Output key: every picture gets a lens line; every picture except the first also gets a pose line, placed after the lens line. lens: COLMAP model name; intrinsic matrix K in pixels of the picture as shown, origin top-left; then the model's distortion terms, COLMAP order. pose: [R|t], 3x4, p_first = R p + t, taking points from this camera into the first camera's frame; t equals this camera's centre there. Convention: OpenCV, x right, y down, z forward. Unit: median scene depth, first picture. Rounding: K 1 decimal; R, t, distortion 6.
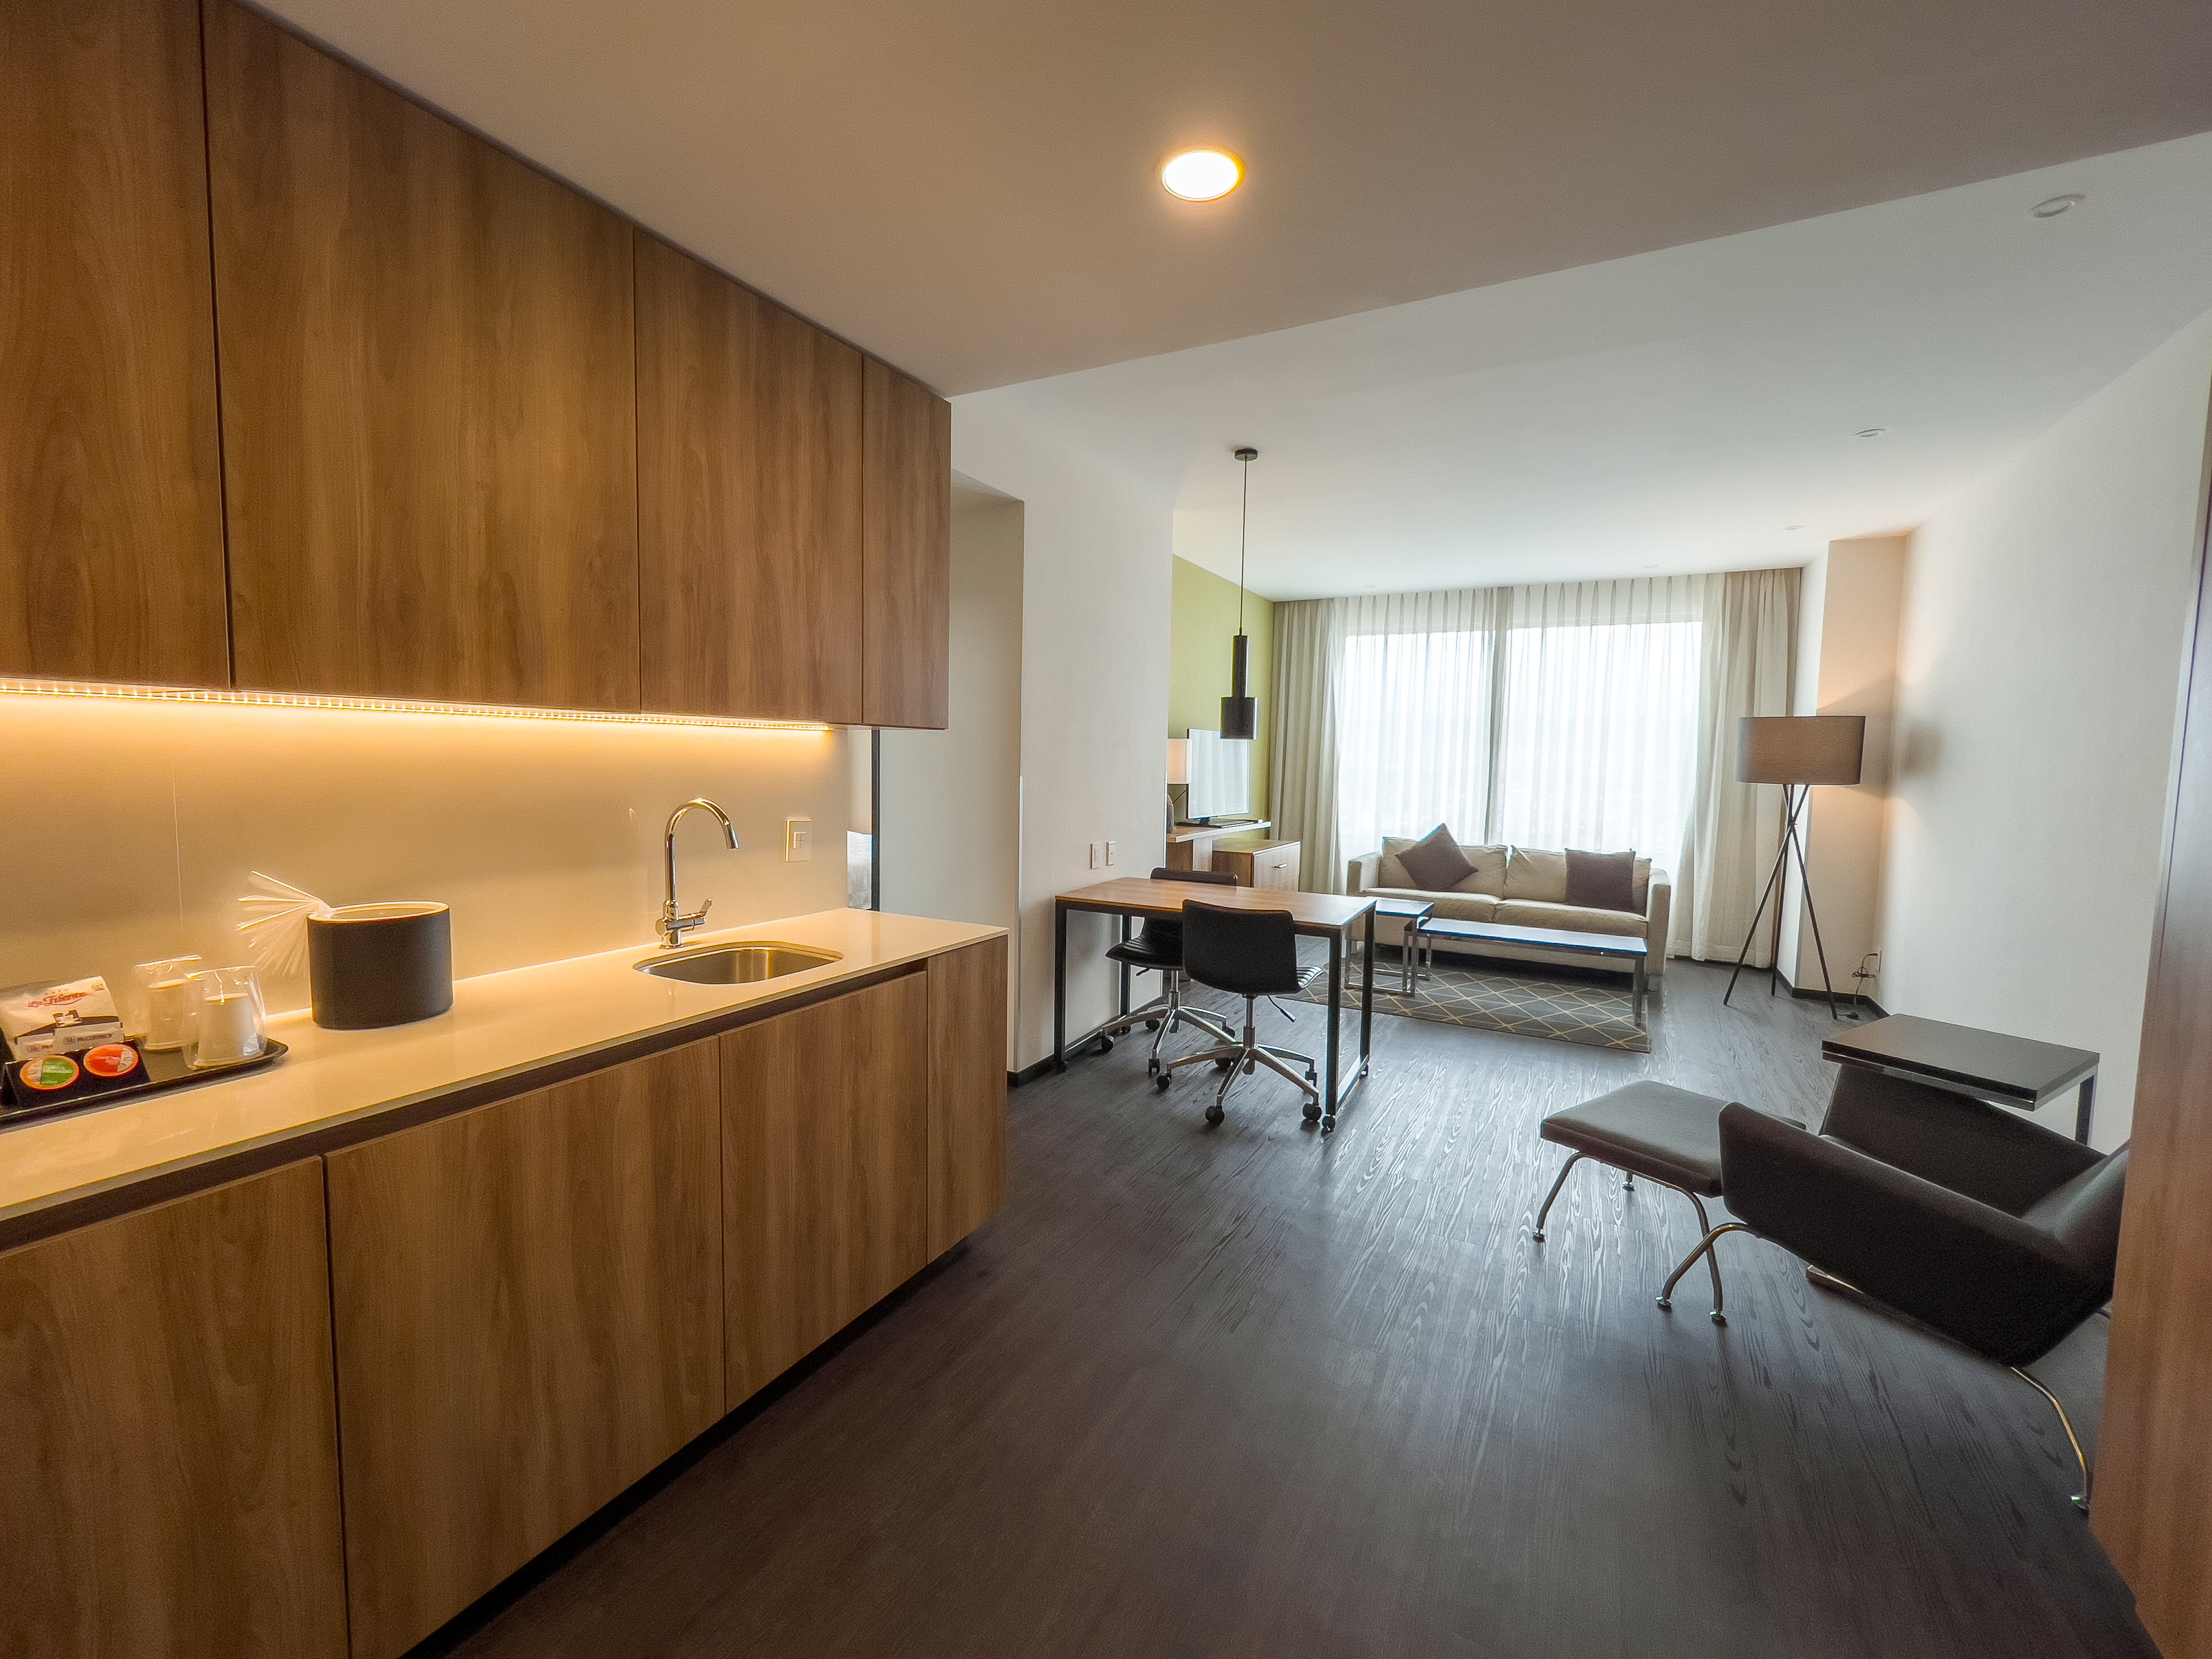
lens RADIAL K [[904.1, 0, 1102.4], [0, 904.1, 821.5], [0, 0, 1]] dist [-0.000317, -0.000173]
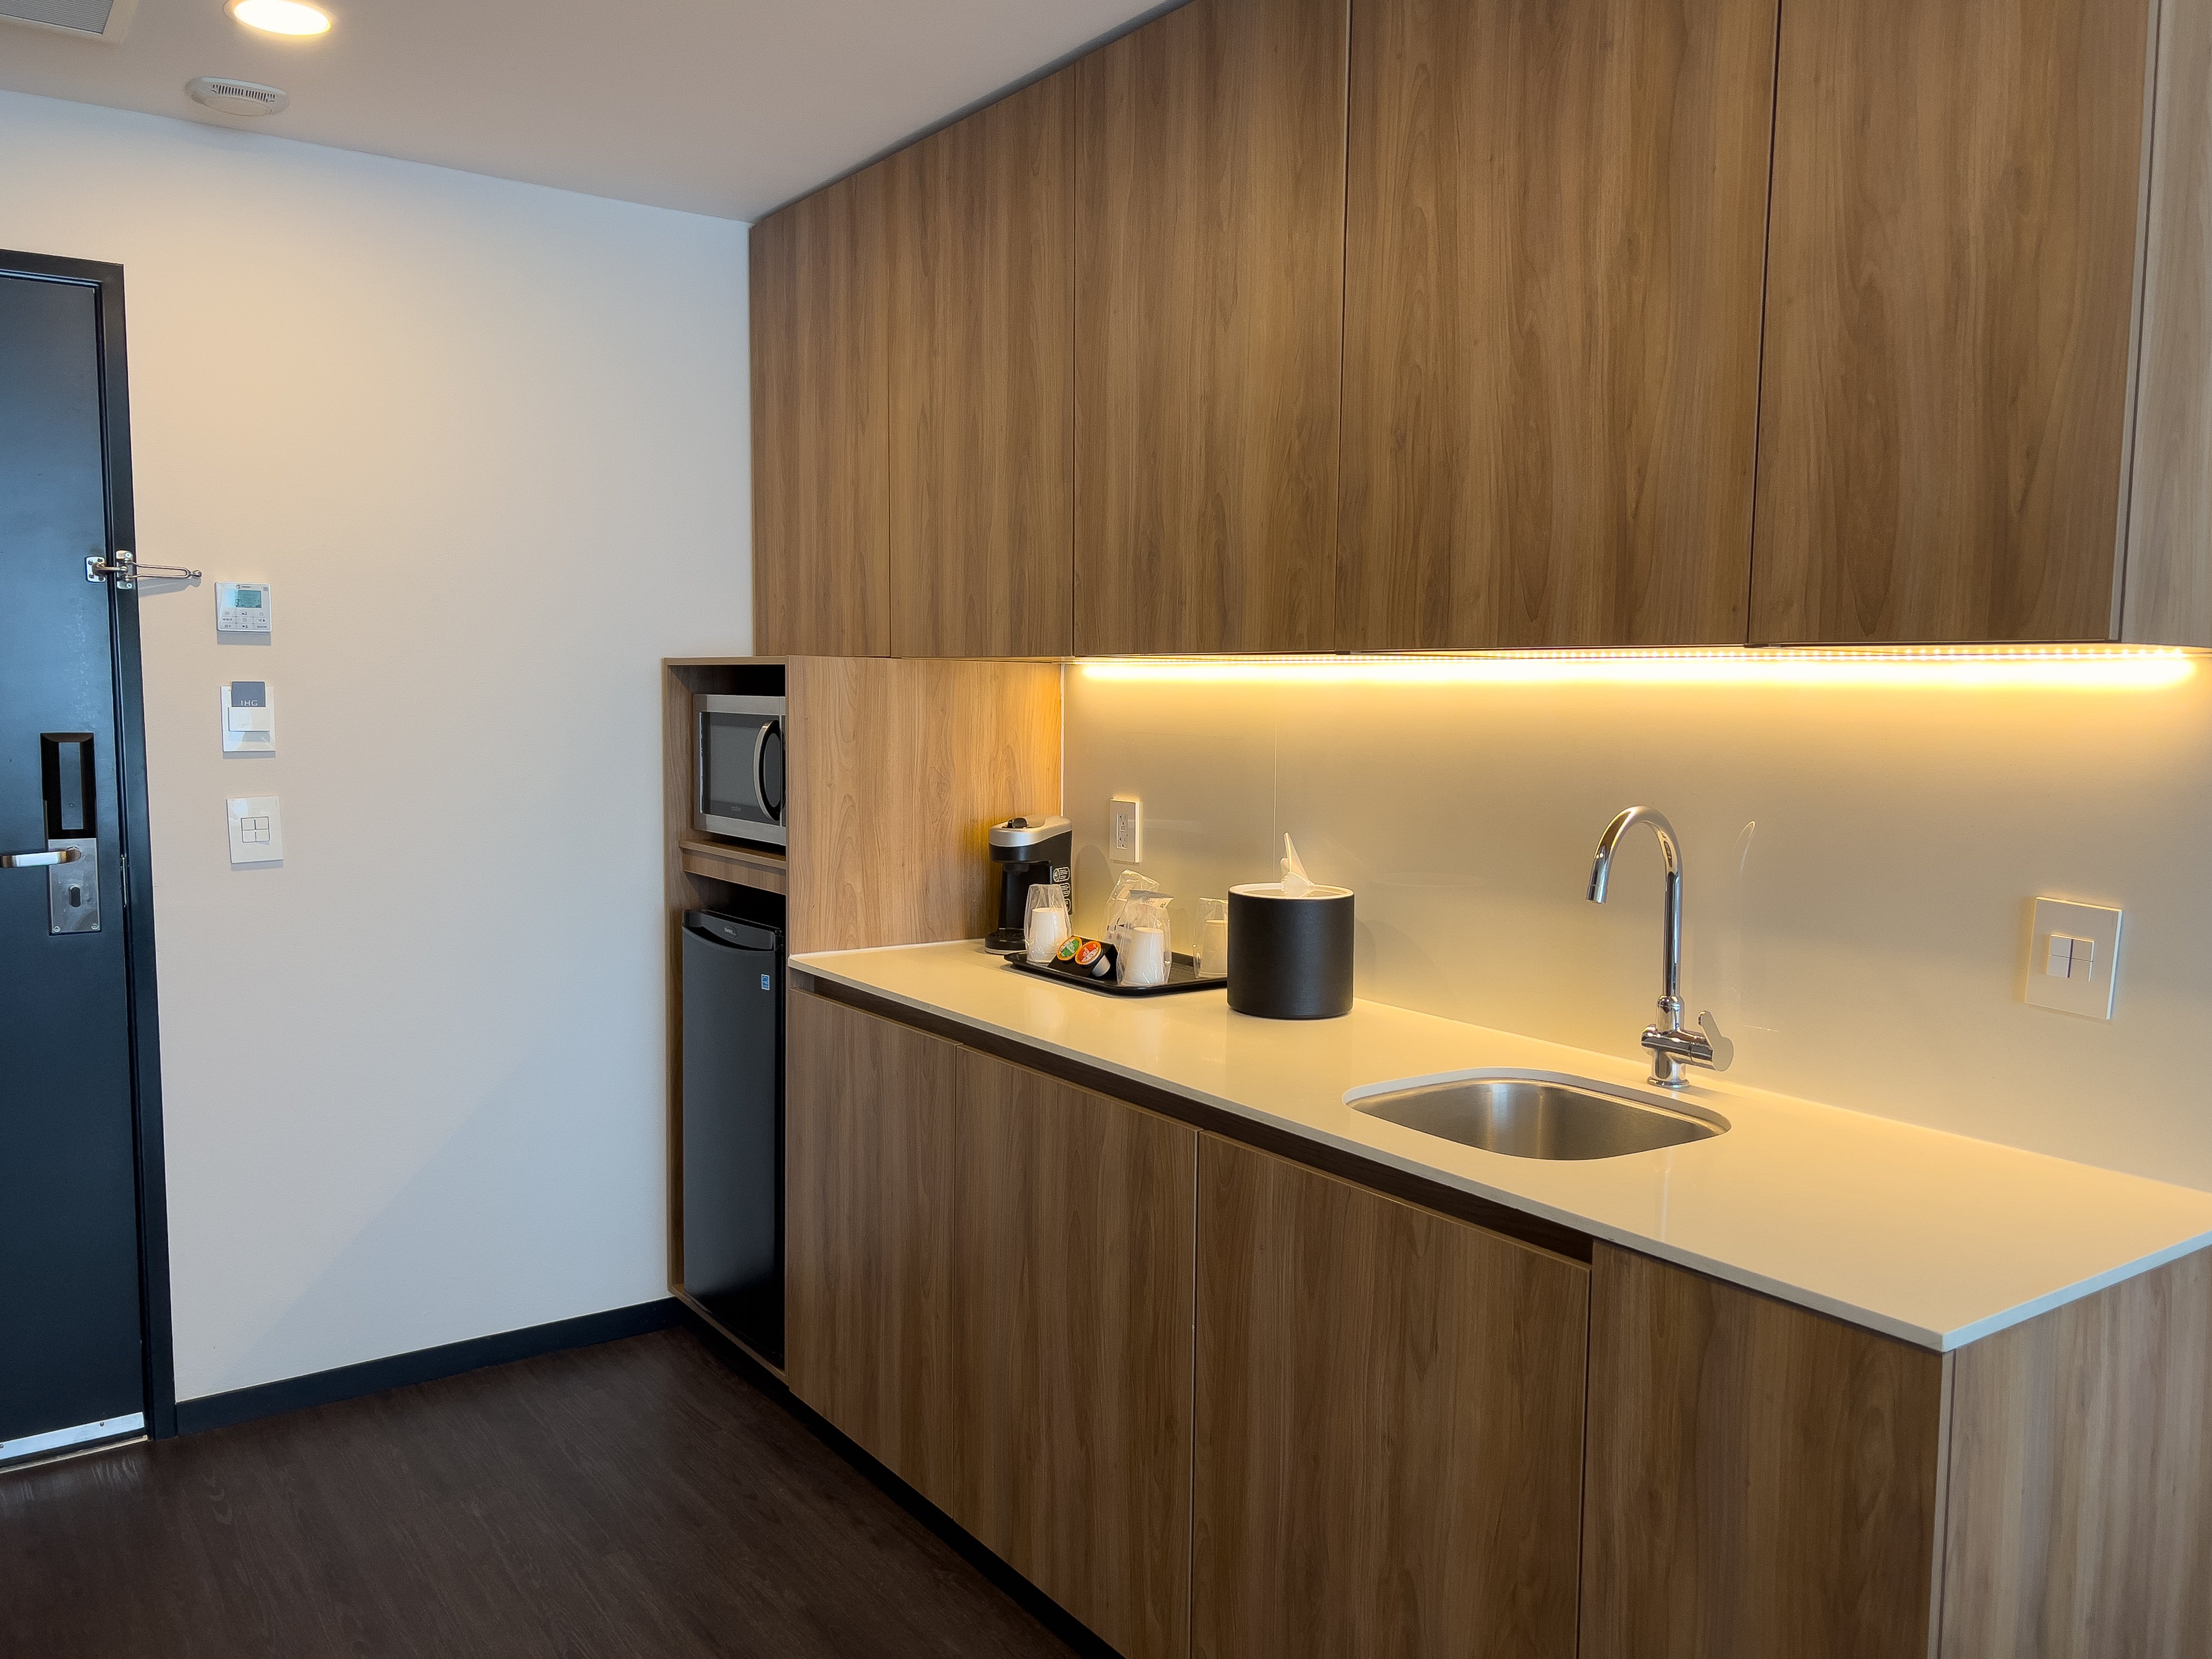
lens RADIAL K [[1708.0, 0, 1106.0], [0, 1708.0, 829.5], [0, 0, 1]] dist [0.049666, -0.056101]
pose [[-0.433995, 0.055478, -0.899206, 0.680464], [-0.082430, 0.991470, 0.100955, -0.100678], [0.897136, 0.117936, -0.425720, 1.349531]]
